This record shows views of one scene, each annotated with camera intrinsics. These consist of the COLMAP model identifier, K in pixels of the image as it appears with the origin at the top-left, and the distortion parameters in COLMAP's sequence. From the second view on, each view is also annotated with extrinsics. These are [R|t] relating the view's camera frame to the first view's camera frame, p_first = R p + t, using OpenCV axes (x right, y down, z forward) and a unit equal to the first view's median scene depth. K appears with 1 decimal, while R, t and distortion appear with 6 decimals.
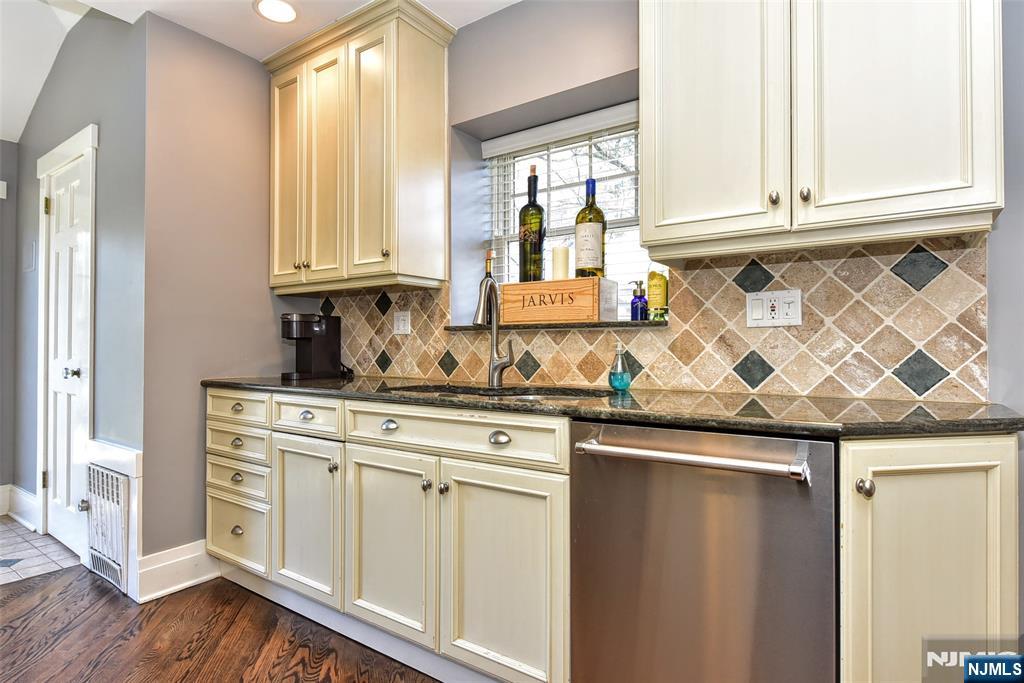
lens RADIAL K [[553.6, 0, 512.7], [0, 553.6, 341.0], [0, 0, 1]] dist [-0.001915, -0.002126]
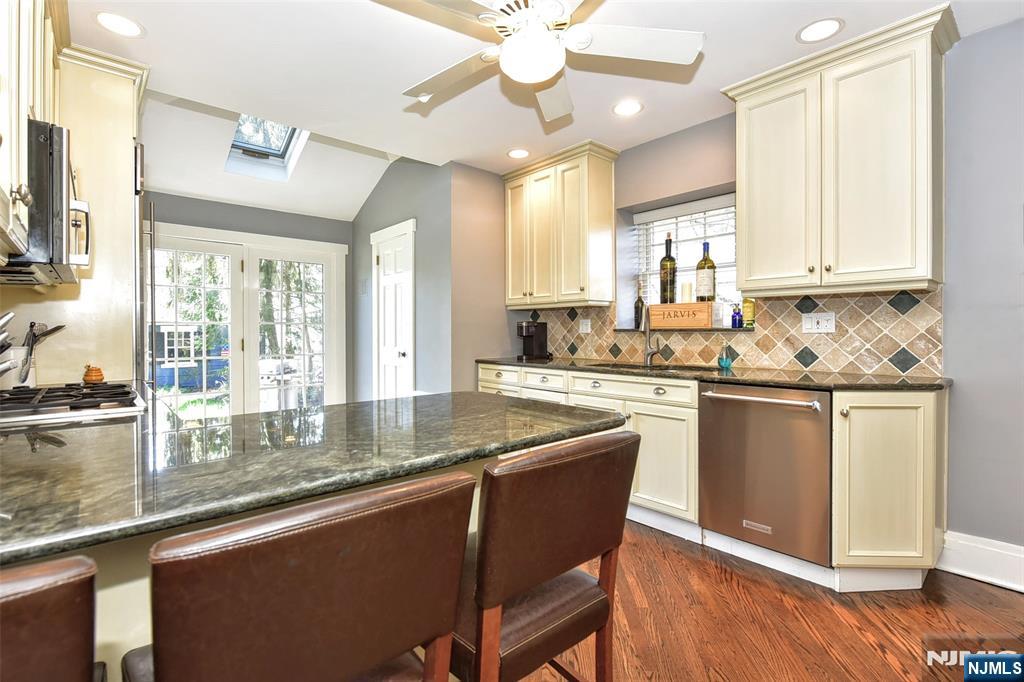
lens RADIAL K [[475.1, 0, 506.5], [0, 475.1, 333.8], [0, 0, 1]] dist [-0.008285, -0.000422]
pose [[0.971234, -0.002466, -0.238116, -0.100403], [0.006906, 0.999817, 0.017813, -0.042439], [0.238028, -0.018945, 0.971073, -0.522185]]
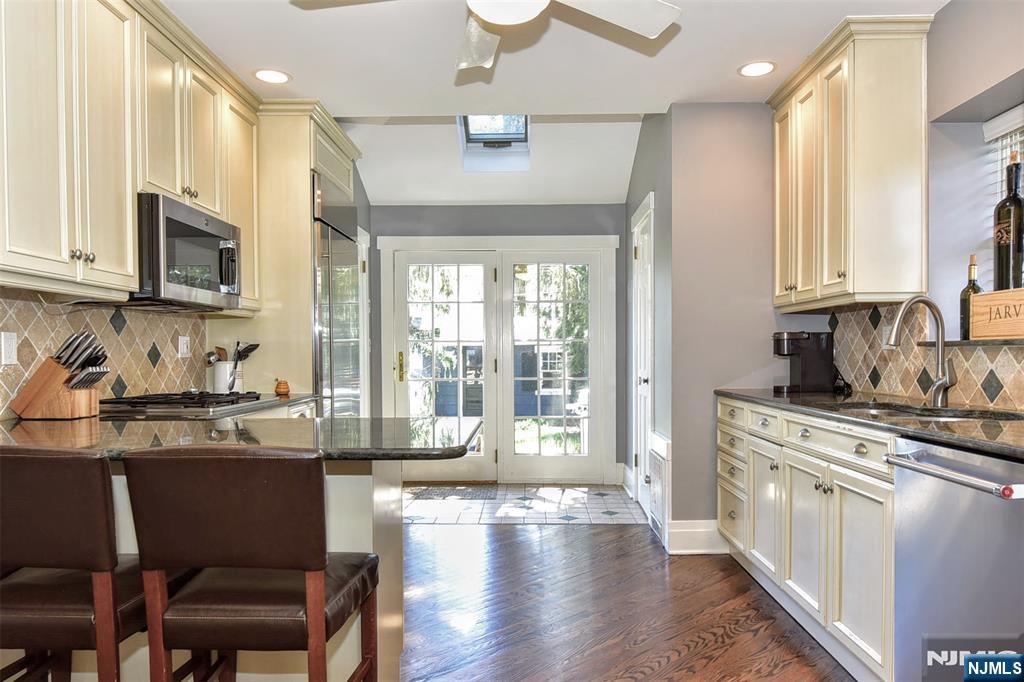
lens RADIAL K [[704.5, 0, 506.0], [0, 704.5, 369.2], [0, 0, 1]] dist [-0.014412, -0.001778]
pose [[0.557090, 0.013651, -0.830340, 0.502178], [0.015928, 0.999505, 0.027119, -0.024846], [0.830299, -0.028333, 0.556597, -0.258156]]
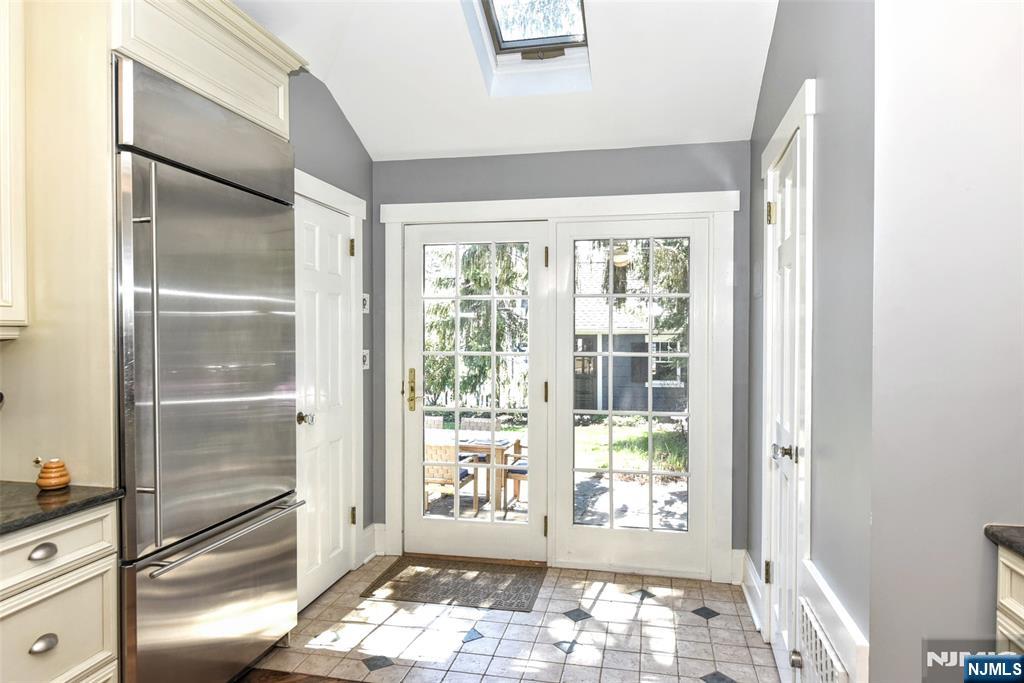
lens RADIAL K [[640.4, 0, 518.1], [0, 640.4, 343.4], [0, 0, 1]] dist [-0.005752, -0.001673]
pose [[0.405942, 0.011999, -0.913820, -0.237202], [0.010392, 0.999789, 0.017744, -0.113445], [0.913840, -0.016700, 0.405731, 0.432904]]
